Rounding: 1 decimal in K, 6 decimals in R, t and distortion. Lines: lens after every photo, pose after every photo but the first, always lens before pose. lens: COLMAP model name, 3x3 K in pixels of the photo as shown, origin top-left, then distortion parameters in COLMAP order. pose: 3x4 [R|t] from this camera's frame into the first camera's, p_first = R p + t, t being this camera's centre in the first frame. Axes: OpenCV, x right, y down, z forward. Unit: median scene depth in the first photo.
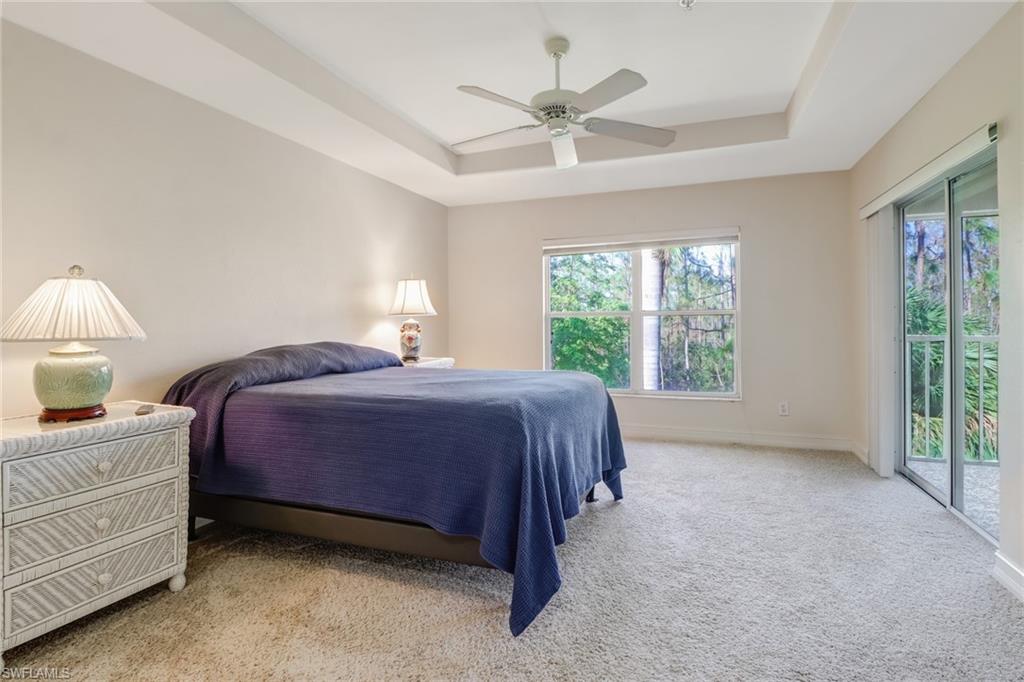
lens RADIAL K [[584.2, 0, 512.0], [0, 584.2, 341.0], [0, 0, 1]] dist [0.000501, -0.000074]
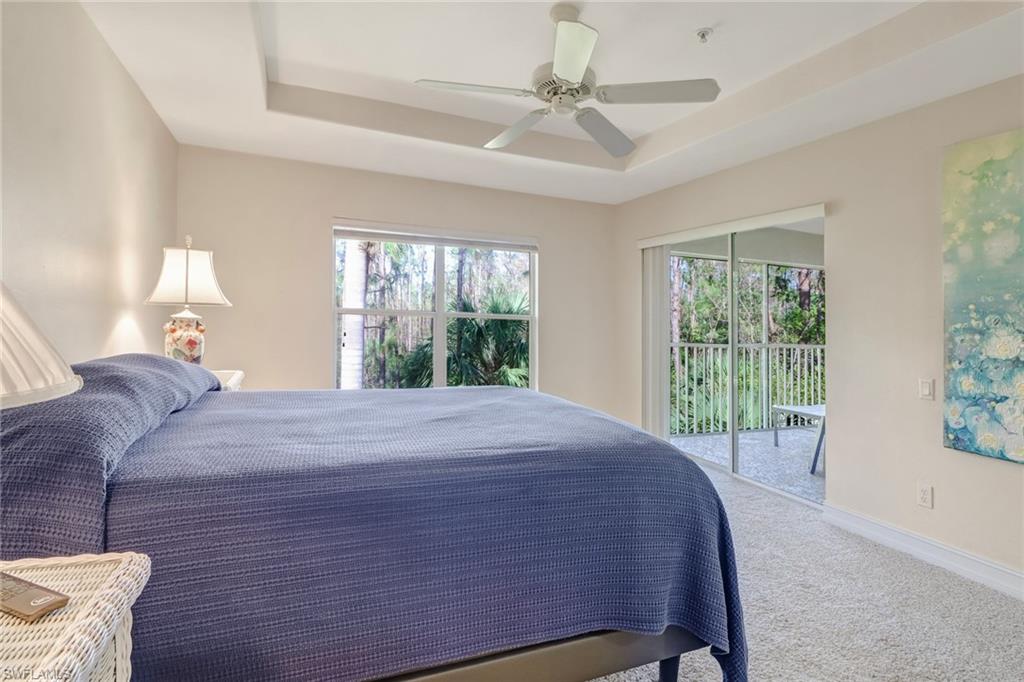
lens RADIAL K [[561.5, 0, 514.6], [0, 561.5, 322.8], [0, 0, 1]] dist [0.023815, -0.020131]
pose [[0.682933, 0.026236, 0.730009, -0.379213], [-0.018294, 0.999656, -0.018812, -0.020514], [-0.730252, -0.000507, 0.683178, 0.325402]]
